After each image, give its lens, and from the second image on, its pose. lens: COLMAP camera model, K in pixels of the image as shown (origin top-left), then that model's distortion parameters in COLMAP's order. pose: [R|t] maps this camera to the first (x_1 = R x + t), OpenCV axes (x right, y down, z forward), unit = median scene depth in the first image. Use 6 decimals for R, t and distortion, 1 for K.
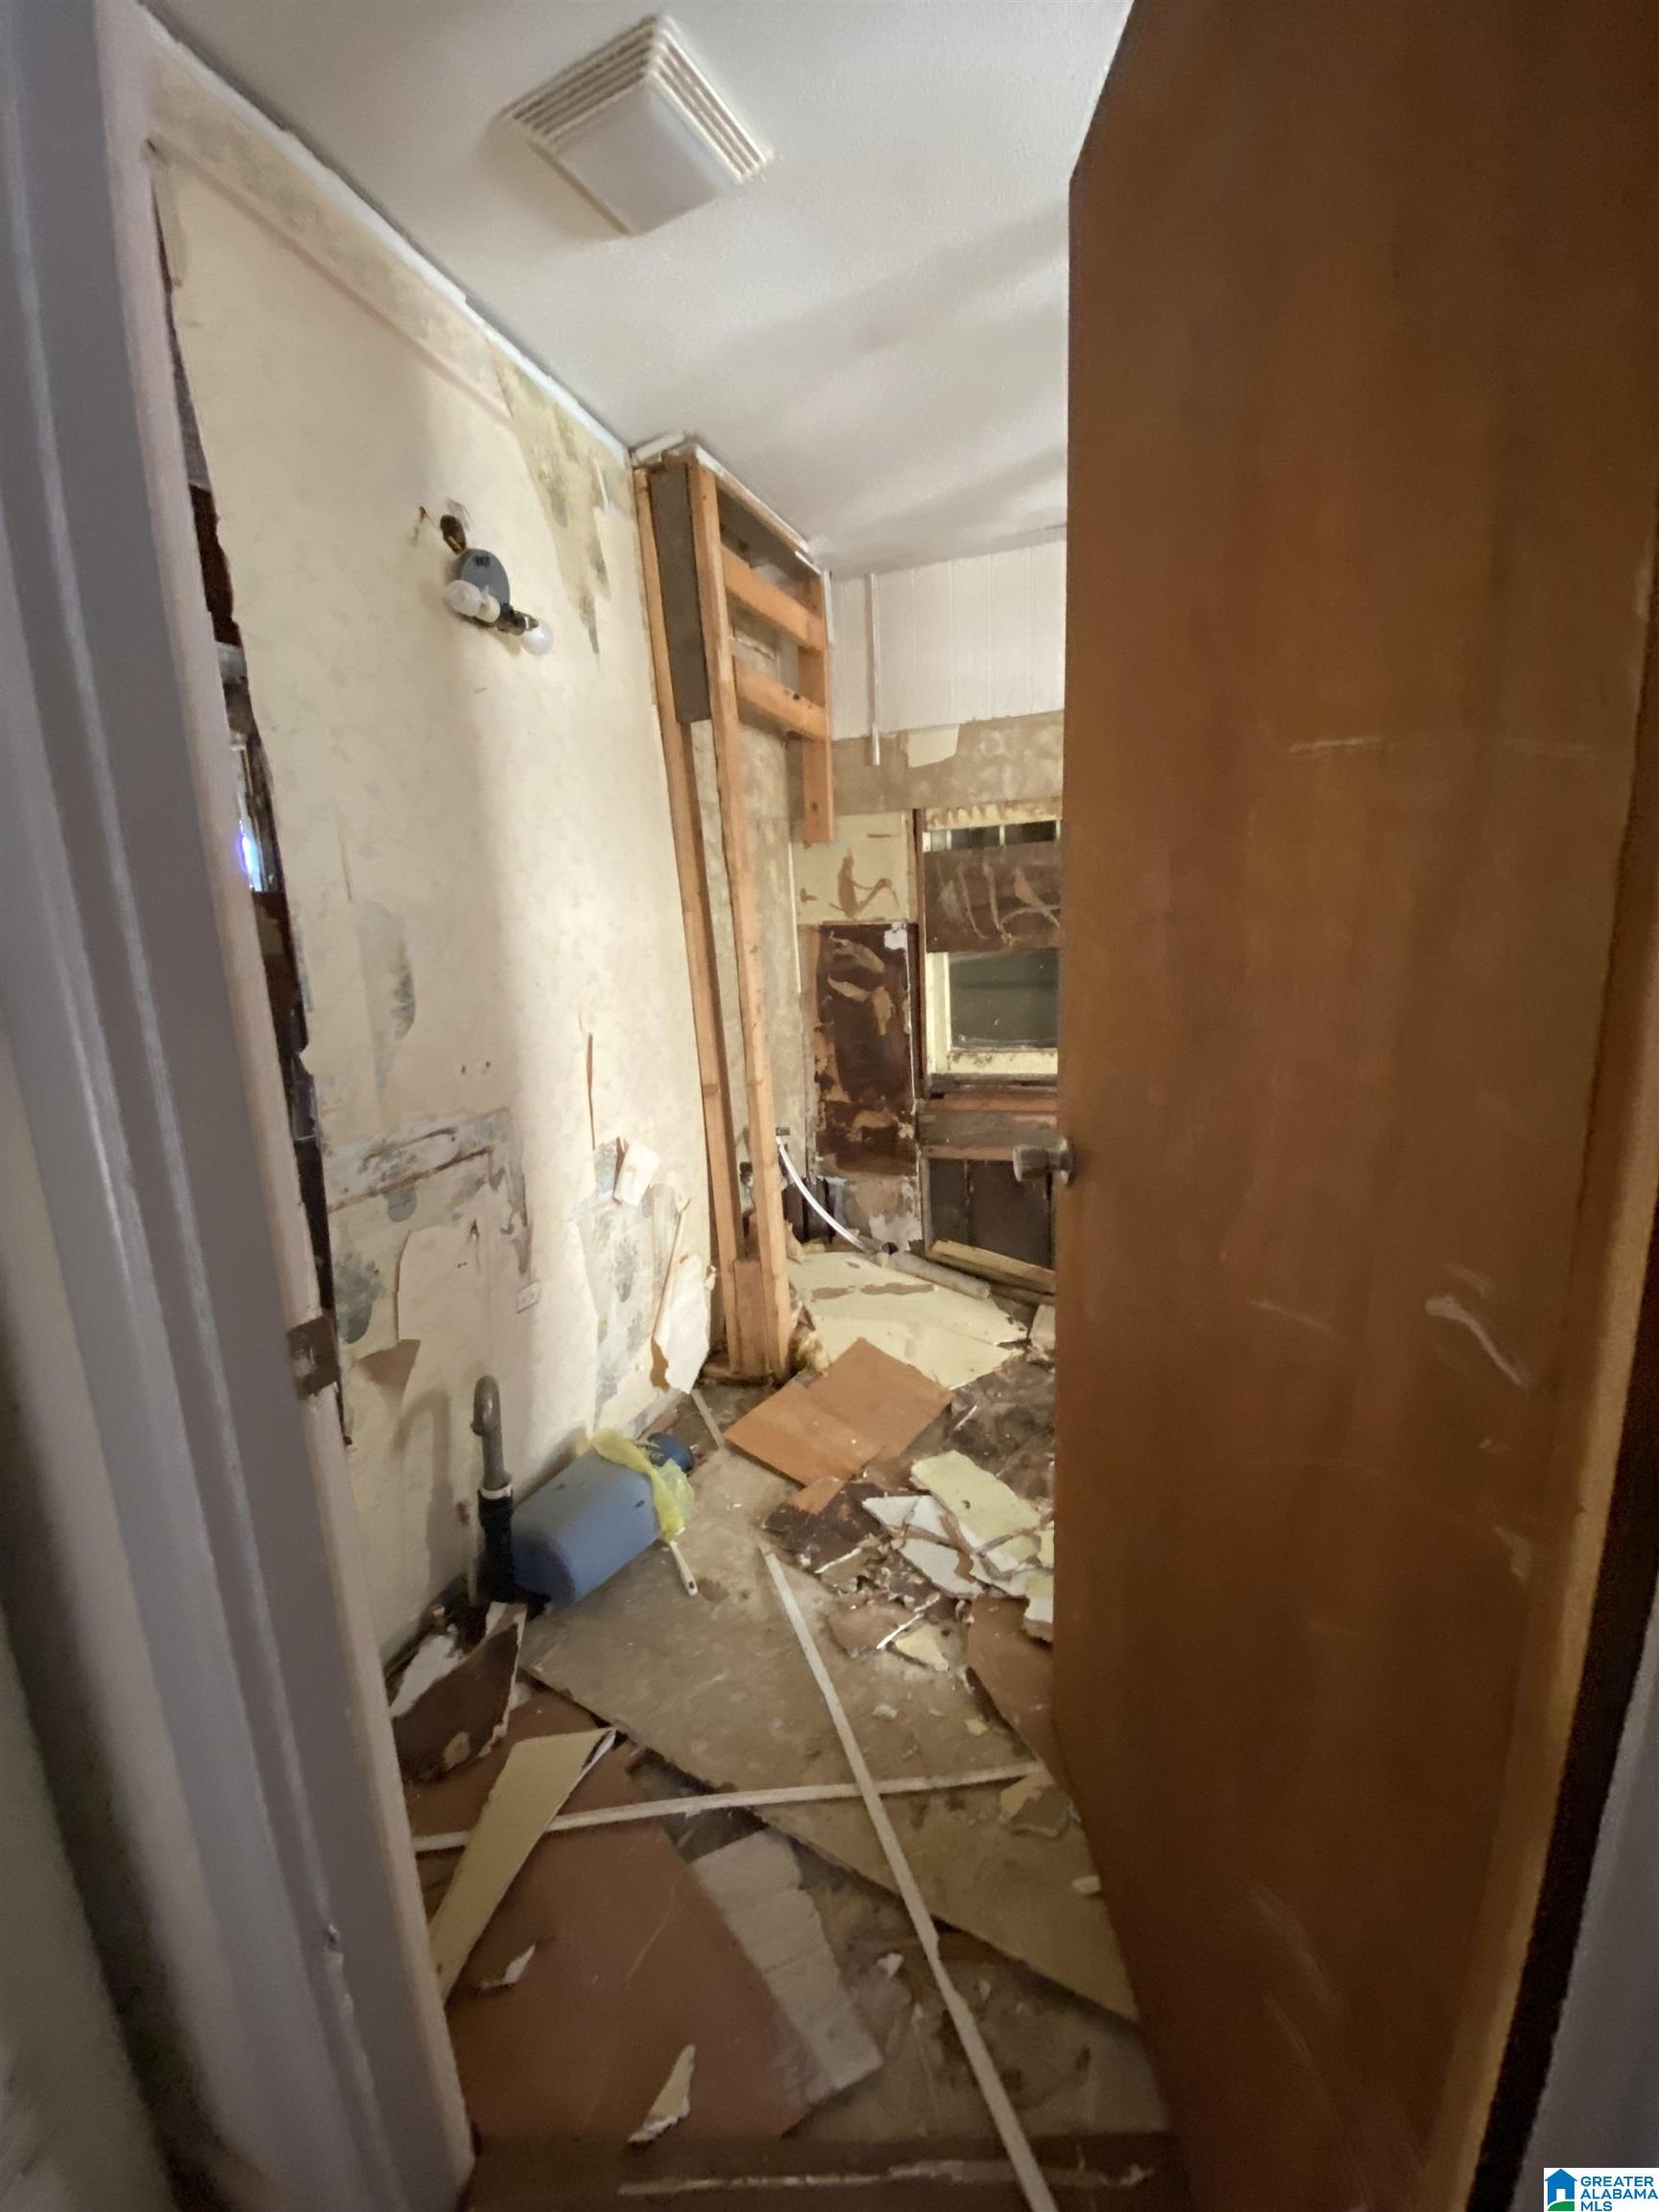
lens RADIAL K [[889.8, 0, 829.5], [0, 889.8, 1106.0], [0, 0, 1]] dist [0.038358, -0.037791]
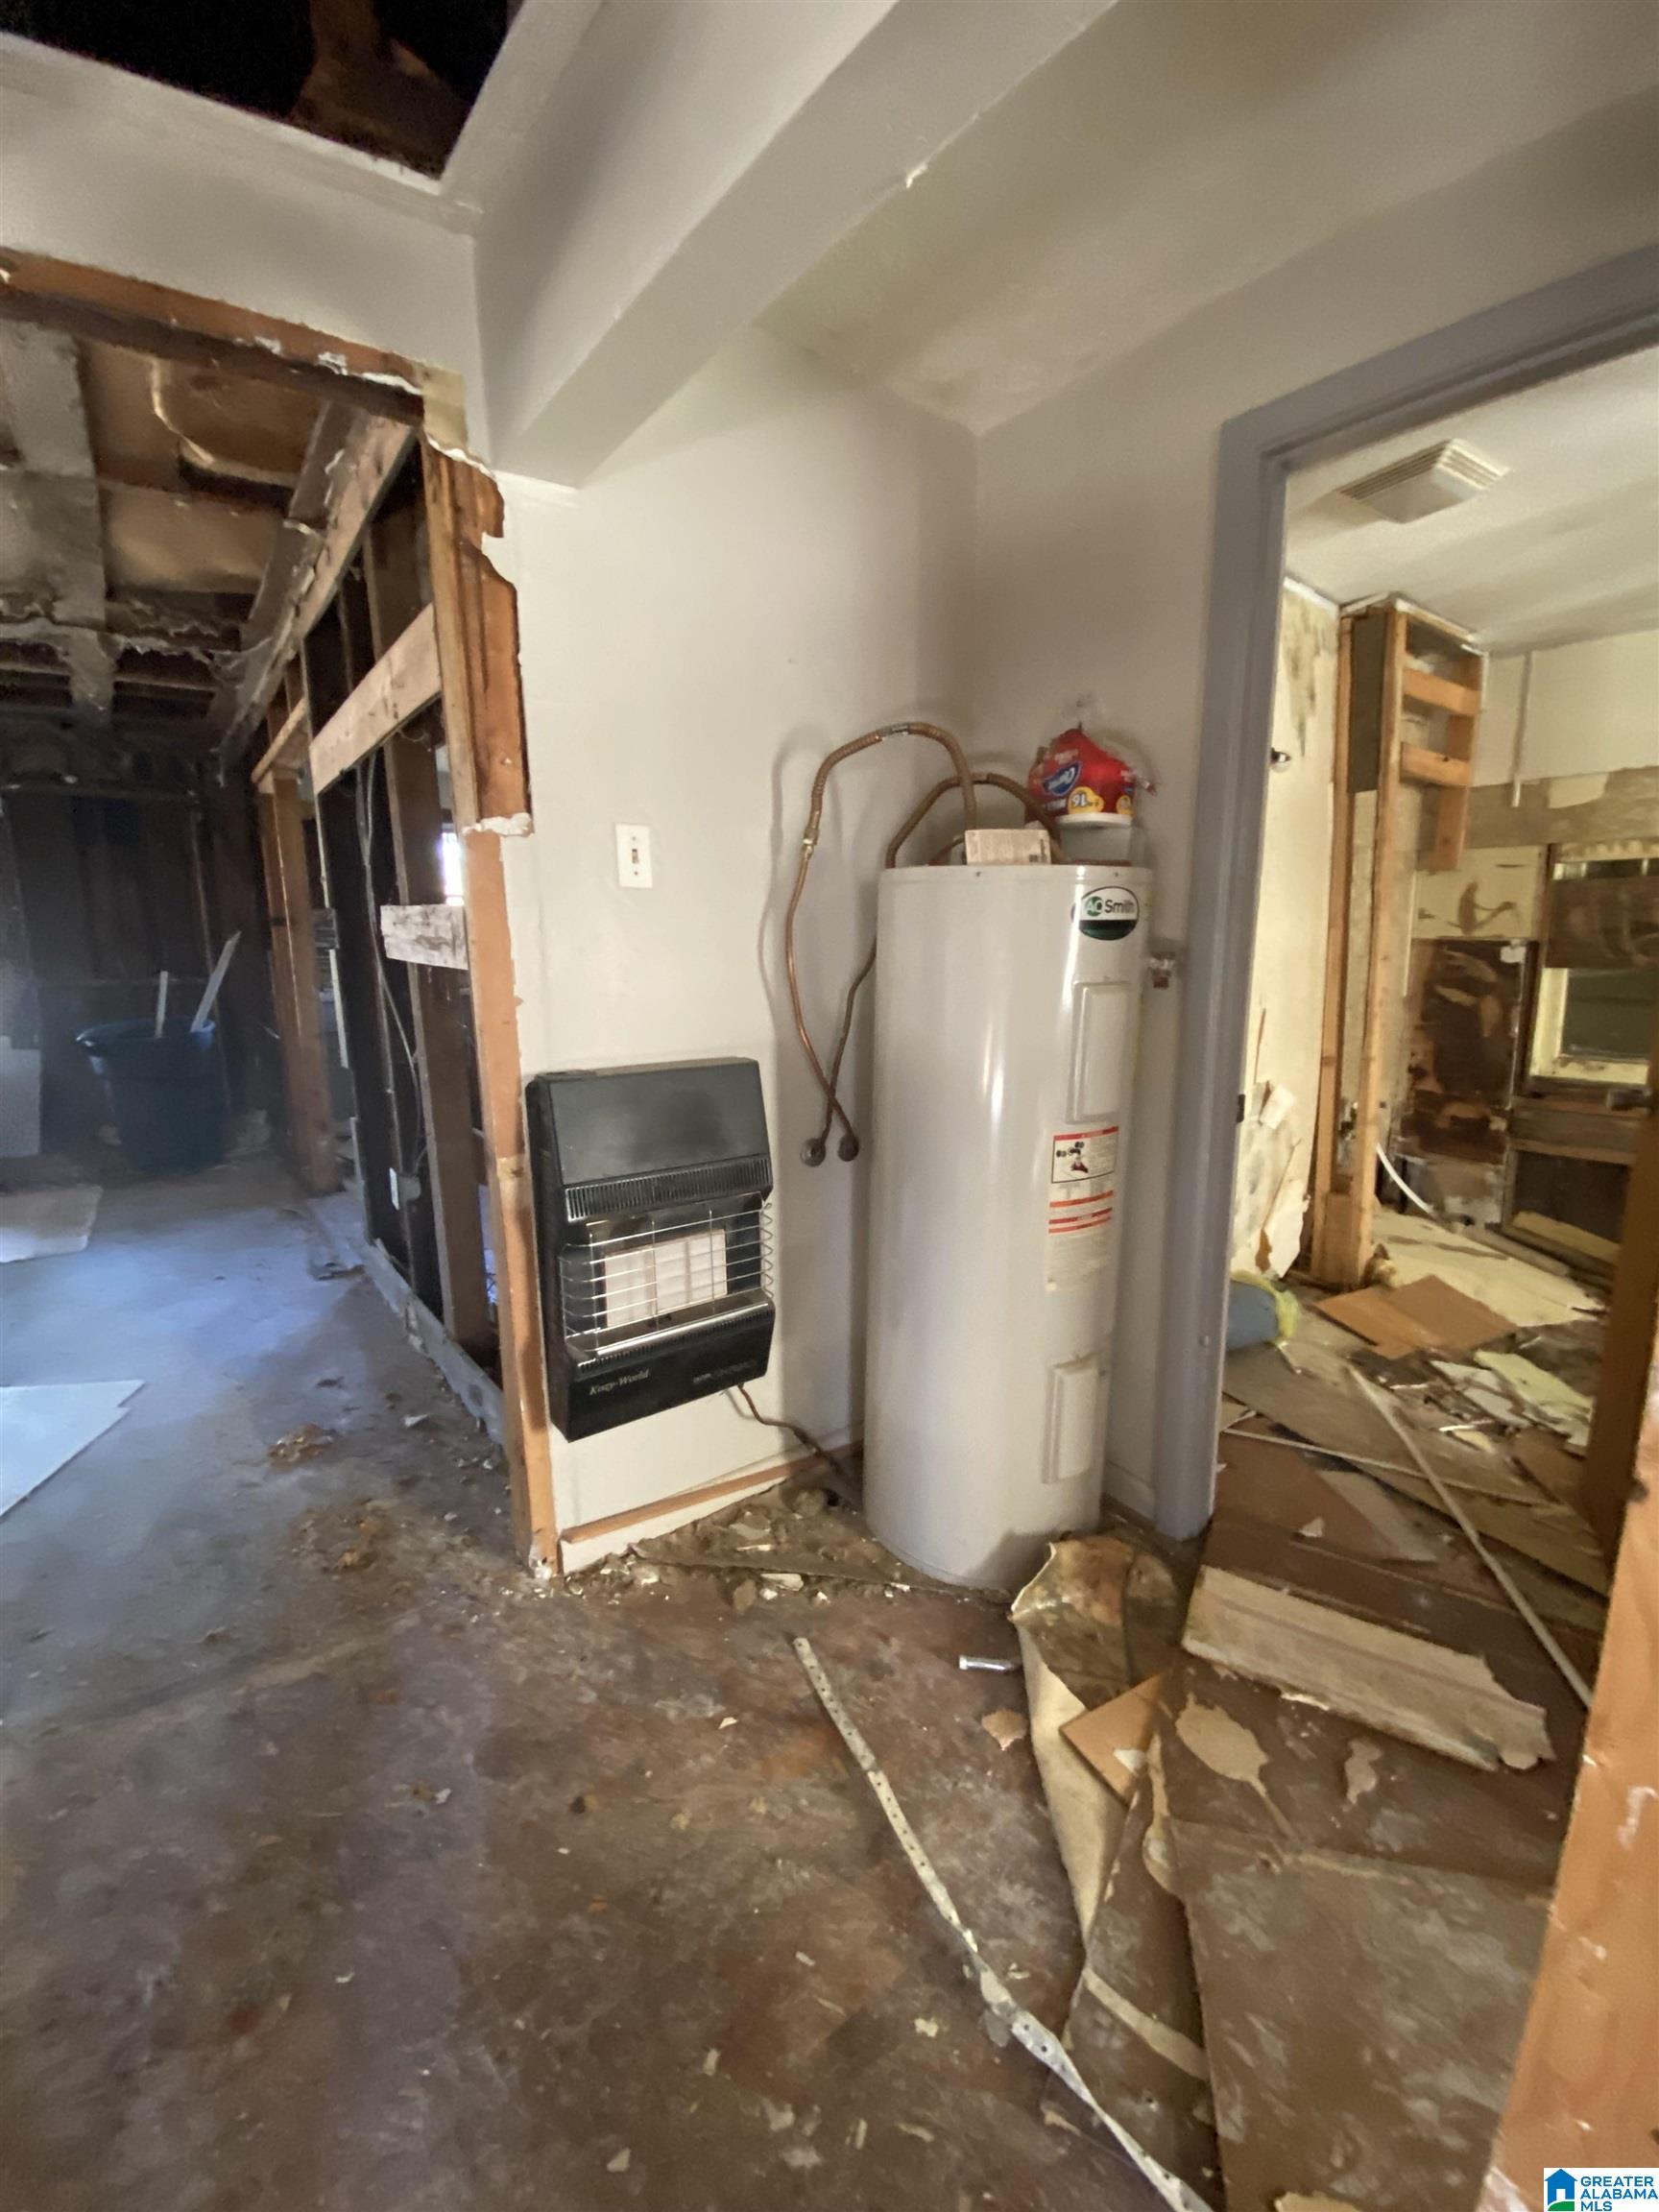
lens RADIAL K [[889.8, 0, 829.5], [0, 889.8, 1106.0], [0, 0, 1]] dist [0.038358, -0.037791]
pose [[0.852490, 0.126325, -0.507250, -0.071760], [-0.126704, 0.991360, 0.033947, 0.086859], [0.507155, 0.035331, 0.861130, -0.480987]]
